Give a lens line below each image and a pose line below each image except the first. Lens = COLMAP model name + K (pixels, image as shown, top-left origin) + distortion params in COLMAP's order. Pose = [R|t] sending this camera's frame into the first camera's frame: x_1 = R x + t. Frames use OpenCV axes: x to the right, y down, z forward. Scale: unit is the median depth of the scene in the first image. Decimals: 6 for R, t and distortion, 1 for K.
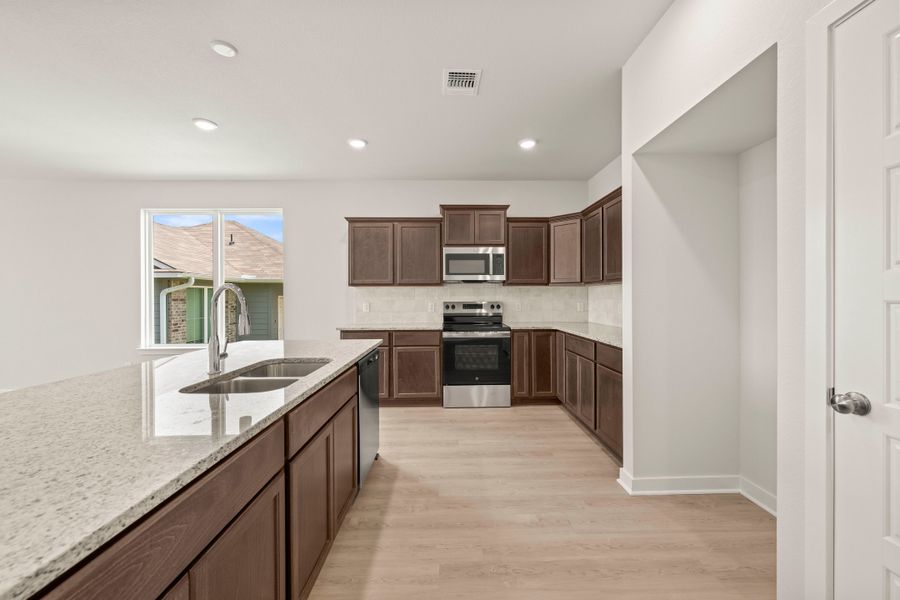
lens RADIAL K [[354.5, 0, 450.6], [0, 354.5, 297.3], [0, 0, 1]] dist [0.001852, 0.000867]
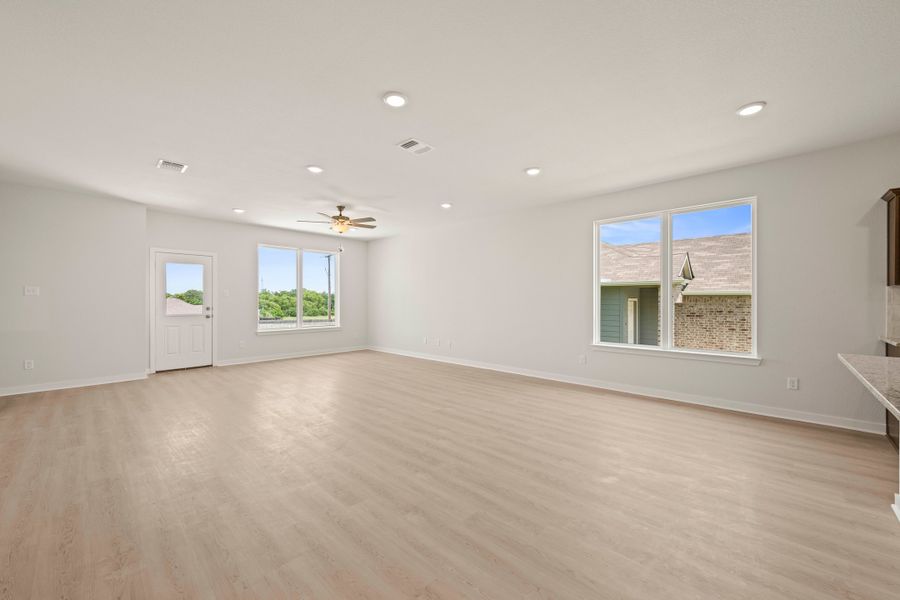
lens RADIAL K [[354.5, 0, 453.6], [0, 354.5, 300.3], [0, 0, 1]] dist [0.001852, 0.000867]
pose [[0.717664, 0.005111, -0.696371, -0.537056], [-0.004801, 0.999986, 0.002391, 0.003822], [0.696373, 0.001627, 0.717678, -0.139148]]
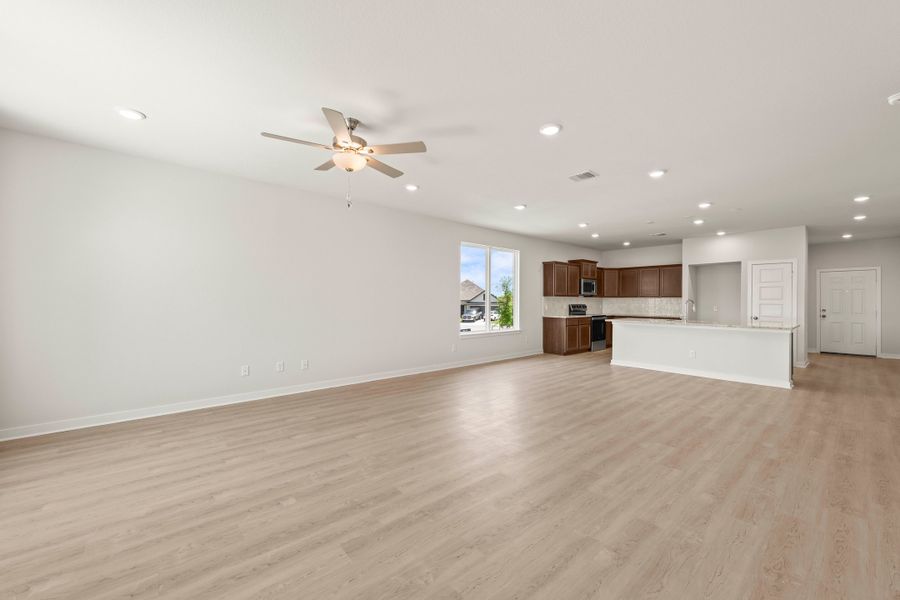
lens RADIAL K [[354.5, 0, 452.1], [0, 354.5, 300.6], [0, 0, 1]] dist [0.001852, 0.000867]
pose [[0.760598, 0.008263, 0.649170, -2.113501], [-0.010489, 0.999945, -0.000438, -0.001176], [-0.649138, -0.006475, 0.760643, -0.128407]]
